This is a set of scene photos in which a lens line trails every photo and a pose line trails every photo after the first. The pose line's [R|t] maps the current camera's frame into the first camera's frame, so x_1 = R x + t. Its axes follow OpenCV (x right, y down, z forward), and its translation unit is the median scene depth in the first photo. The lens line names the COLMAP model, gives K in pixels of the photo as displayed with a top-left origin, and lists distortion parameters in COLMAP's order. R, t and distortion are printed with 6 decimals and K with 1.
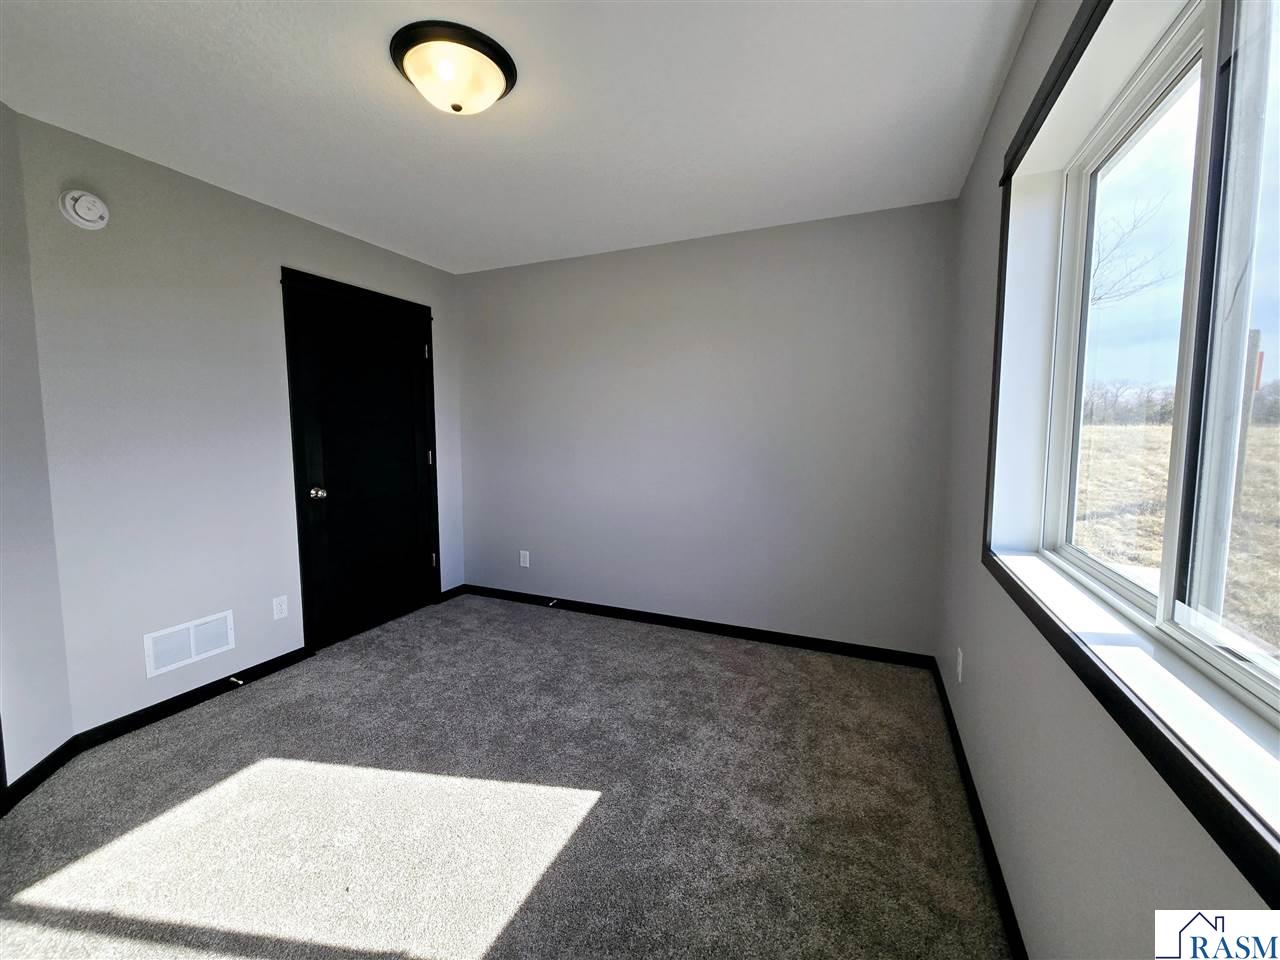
lens RADIAL K [[523.9, 0, 626.9], [0, 523.9, 473.3], [0, 0, 1]] dist [-0.001324, -0.000399]
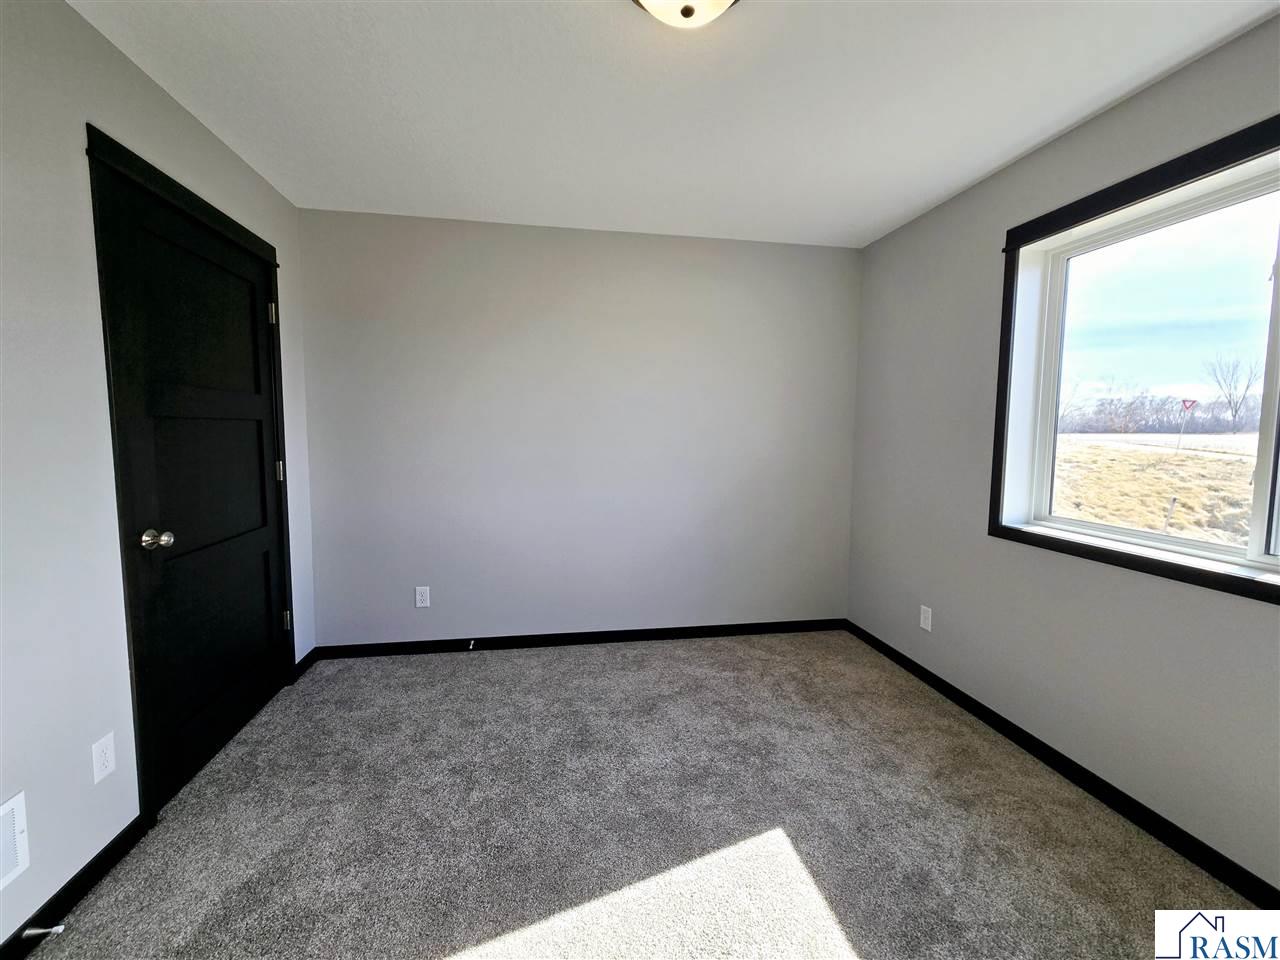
lens RADIAL K [[523.9, 0, 630.3], [0, 523.9, 474.1], [0, 0, 1]] dist [-0.001324, -0.000399]
pose [[0.833258, -0.037647, 0.551601, -0.488734], [0.038603, 0.999206, 0.009881, -0.019682], [-0.551535, 0.013060, 0.834050, 0.243612]]
